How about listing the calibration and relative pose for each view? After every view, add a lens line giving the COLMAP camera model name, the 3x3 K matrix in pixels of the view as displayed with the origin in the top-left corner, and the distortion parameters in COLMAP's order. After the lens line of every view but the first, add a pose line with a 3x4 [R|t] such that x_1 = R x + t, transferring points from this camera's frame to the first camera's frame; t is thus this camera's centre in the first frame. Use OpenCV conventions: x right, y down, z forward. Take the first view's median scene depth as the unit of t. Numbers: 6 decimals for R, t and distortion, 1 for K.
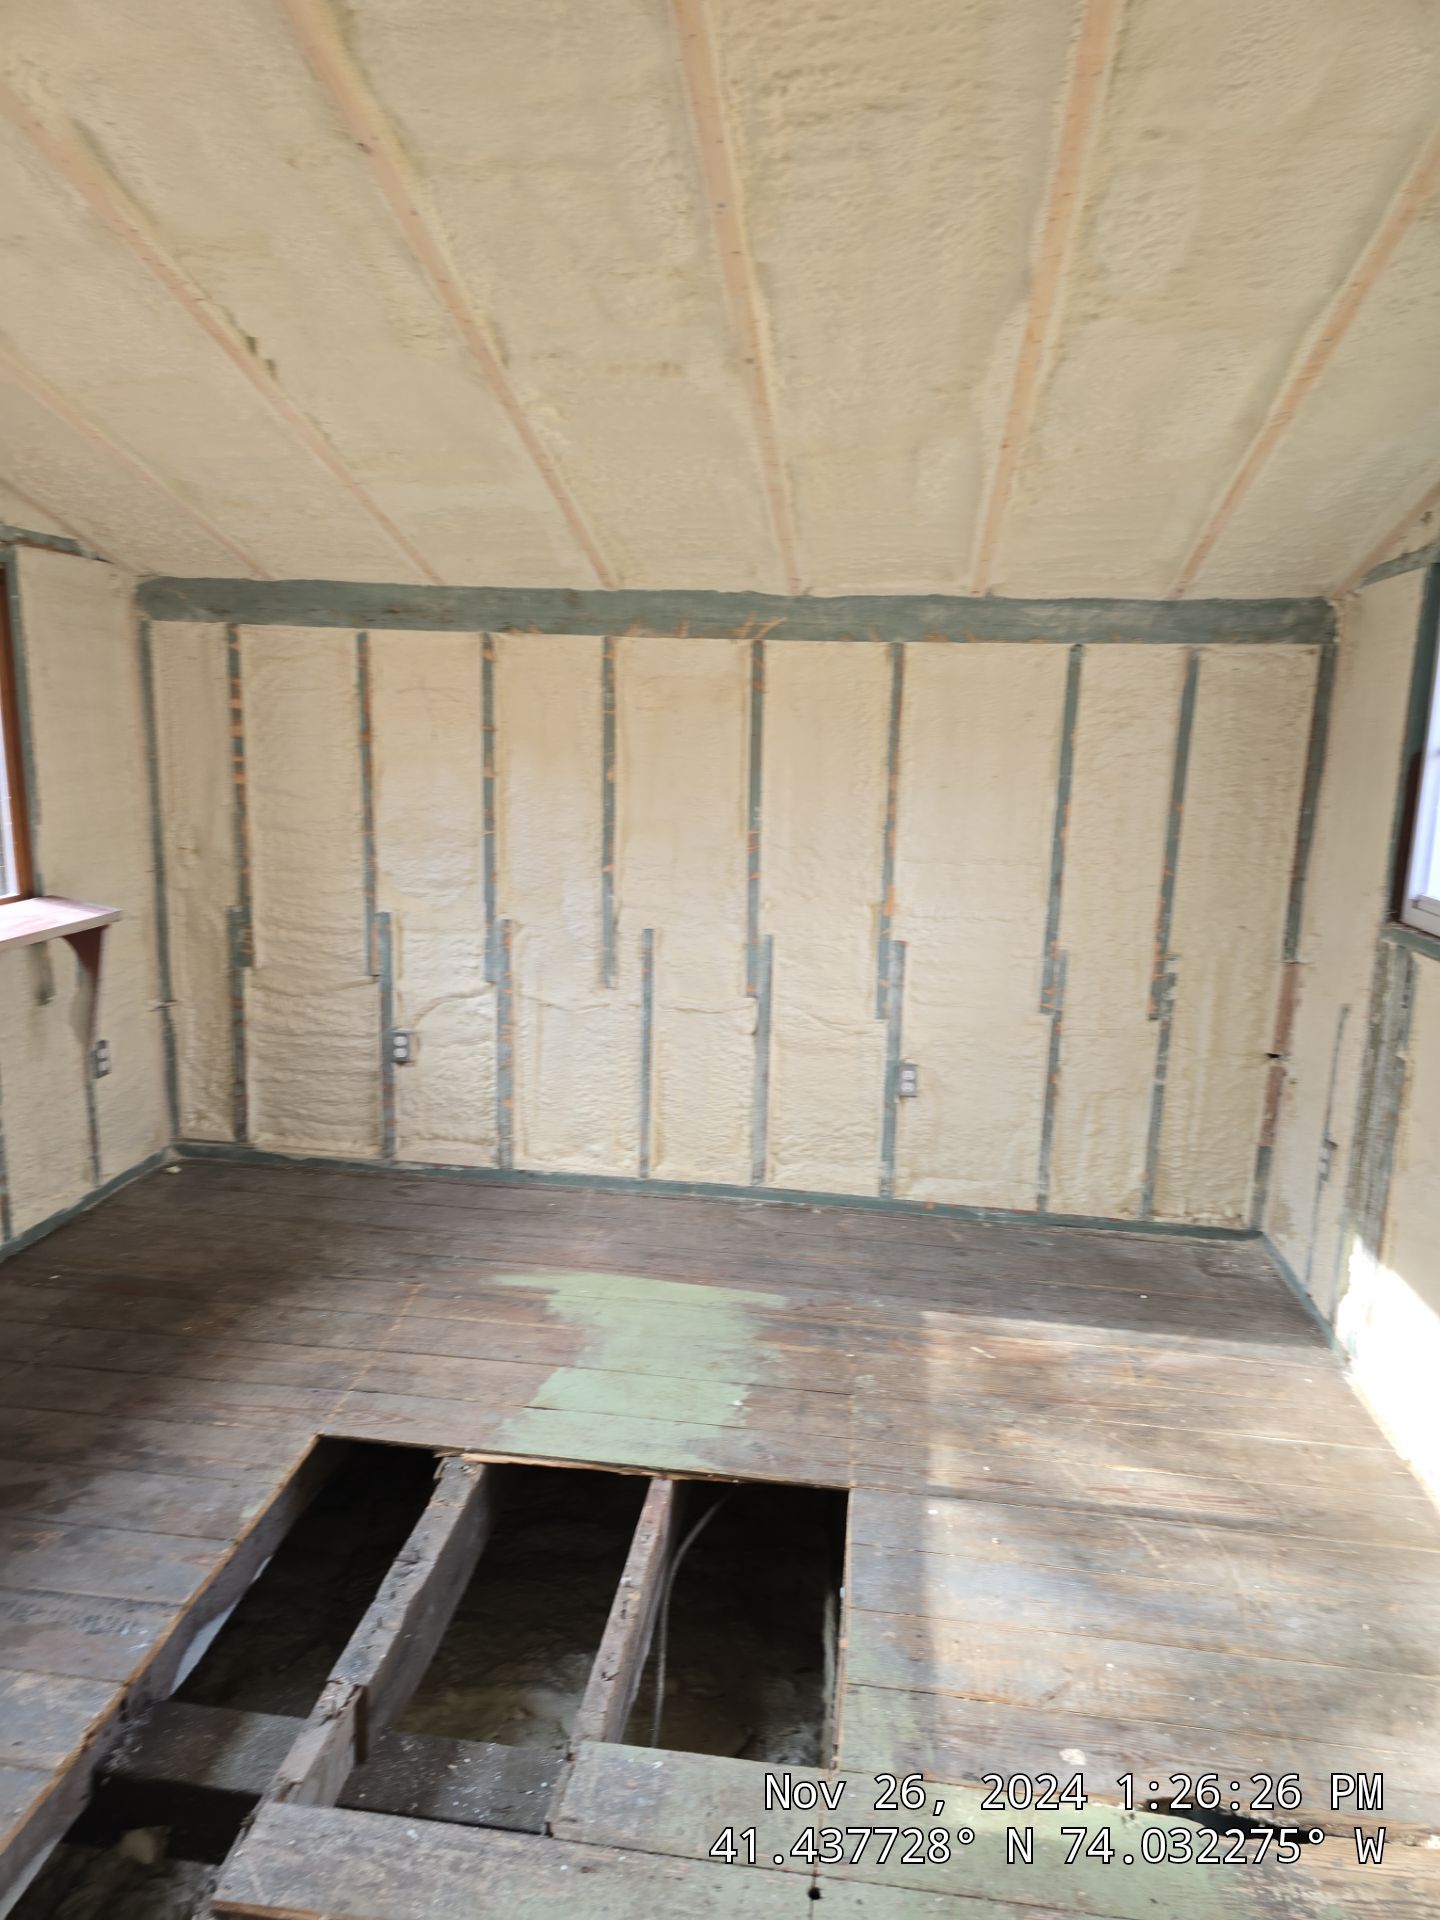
lens RADIAL K [[1280.0, 0, 722.4], [0, 1280.0, 973.8], [0, 0, 1]] dist [0.074045, -0.063064]
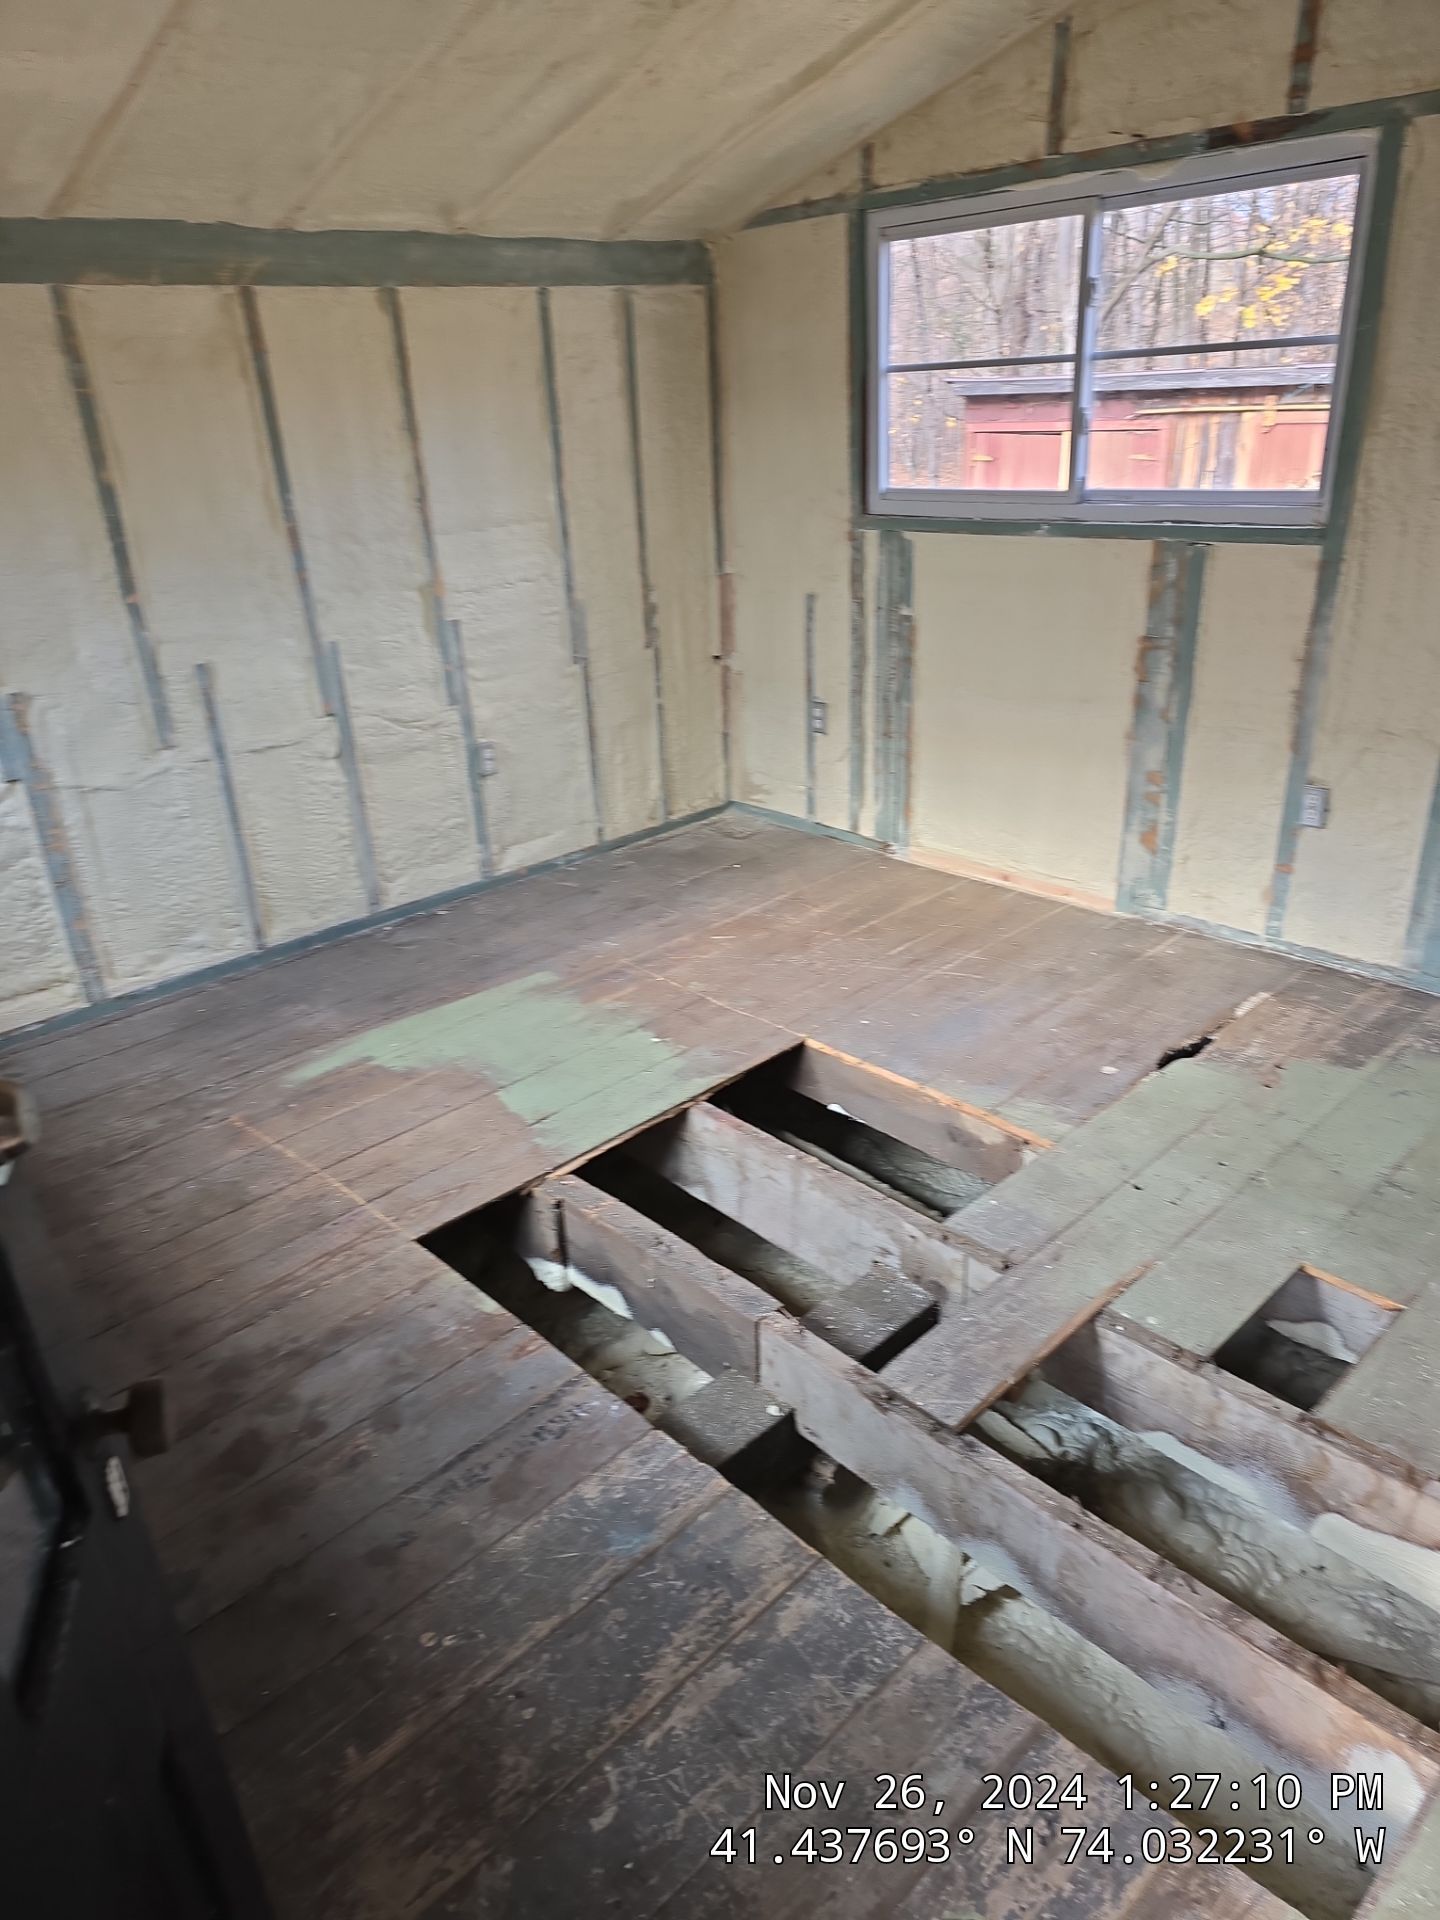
lens RADIAL K [[1280.0, 0, 719.4], [0, 1280.0, 968.0], [0, 0, 1]] dist [0.074045, -0.063064]
pose [[0.631894, -0.375544, 0.677994, -0.515690], [0.216421, 0.925469, 0.310915, -0.043231], [-0.744225, -0.049733, 0.666075, 0.171334]]
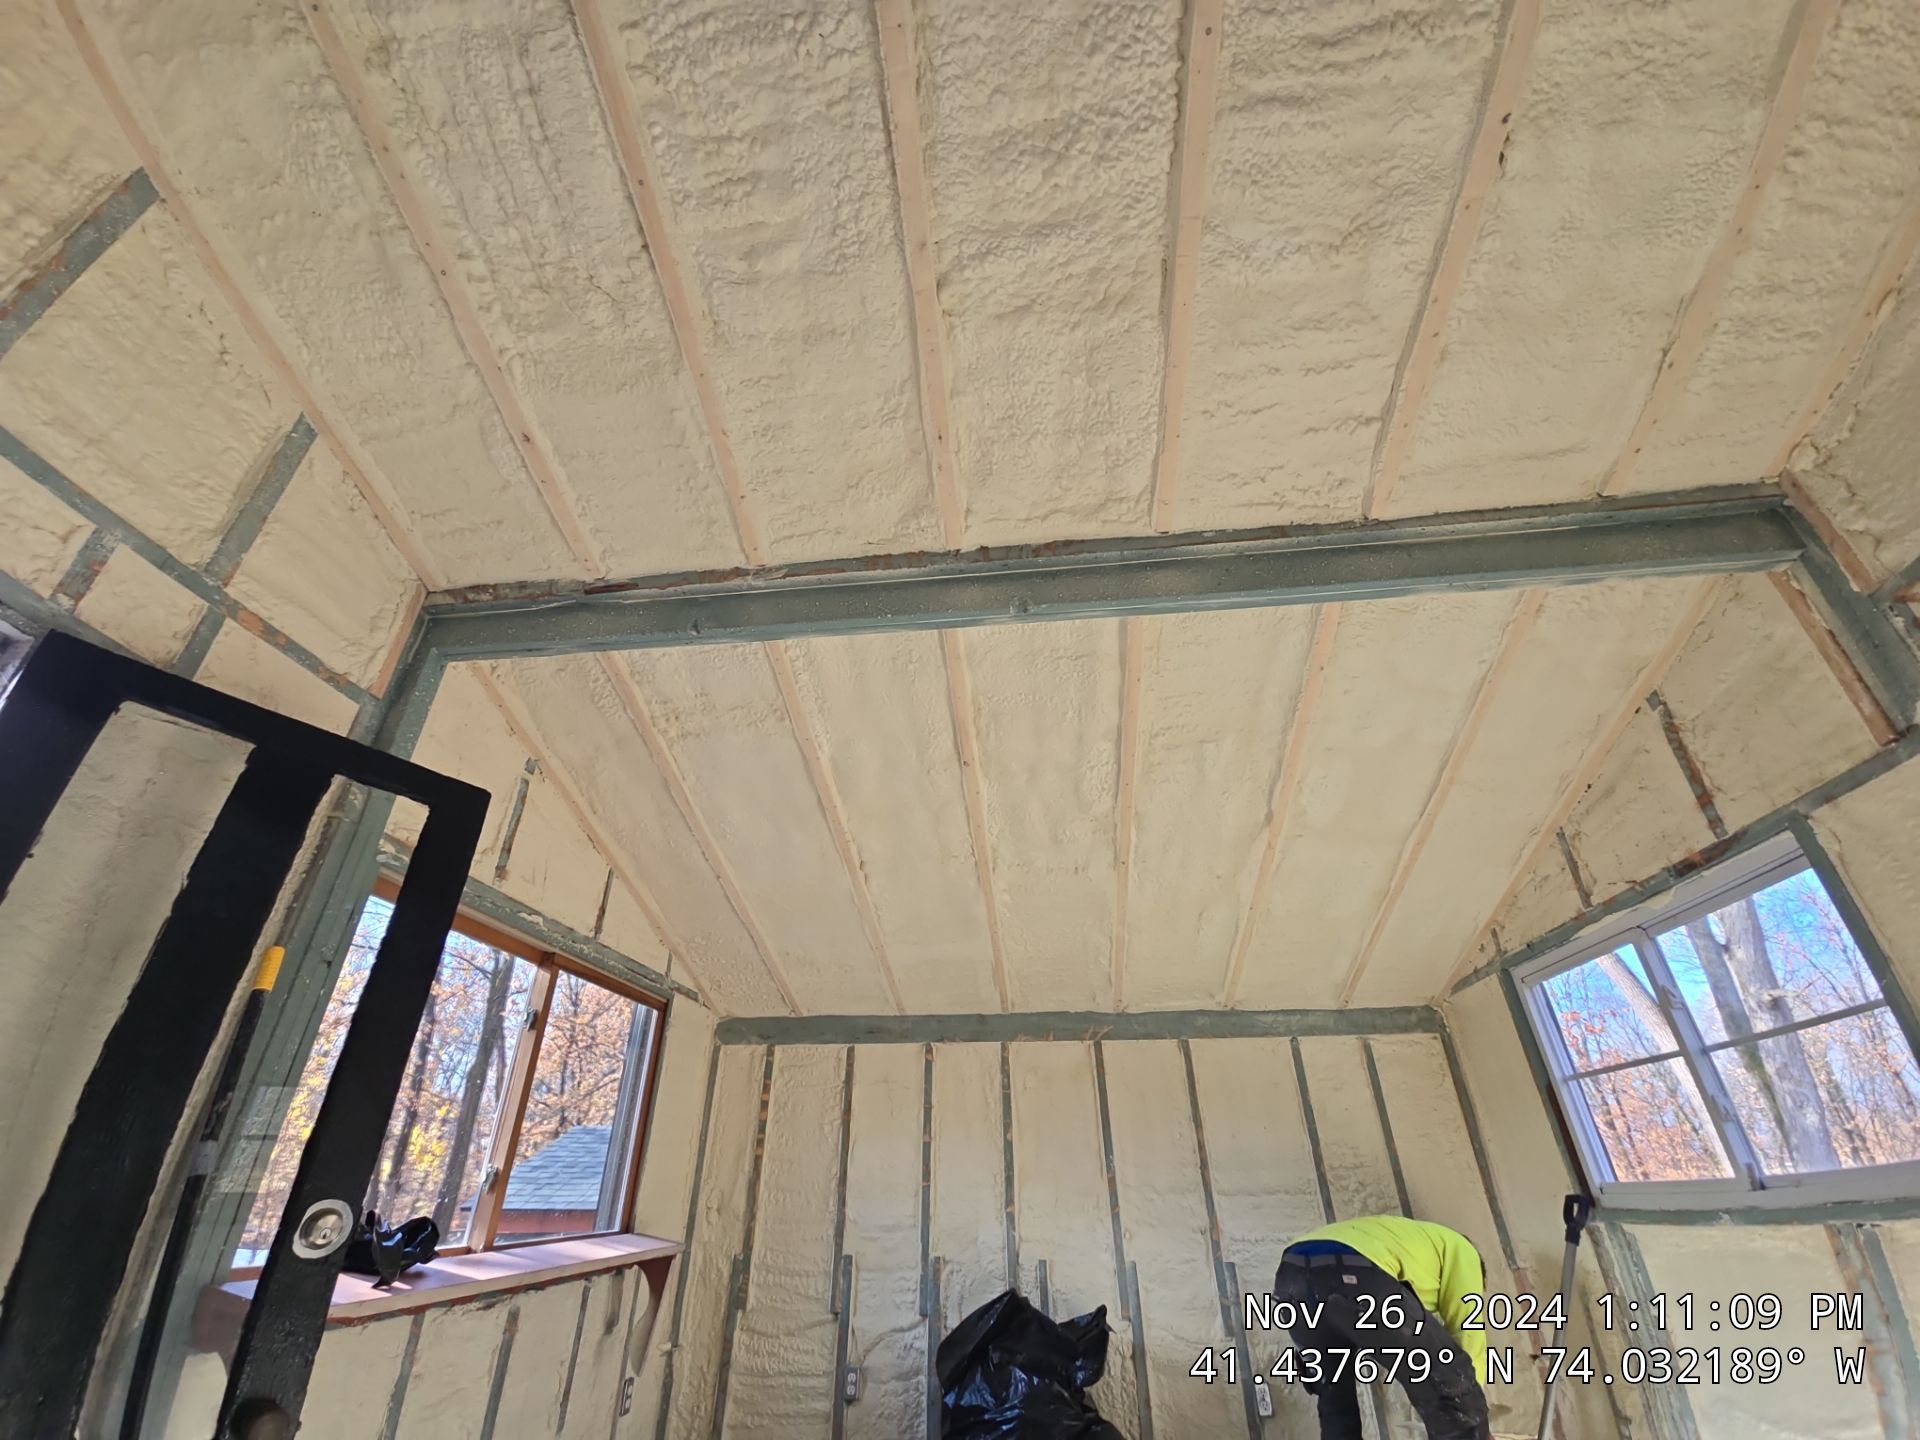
lens RADIAL K [[775.4, 0, 951.0], [0, 775.4, 727.0], [0, 0, 1]] dist [0.004903, -0.004452]
pose [[0.999624, -0.017744, 0.020916, -0.169079], [0.027174, 0.744335, -0.667254, 0.095343], [-0.003729, 0.667571, 0.744537, -0.001556]]
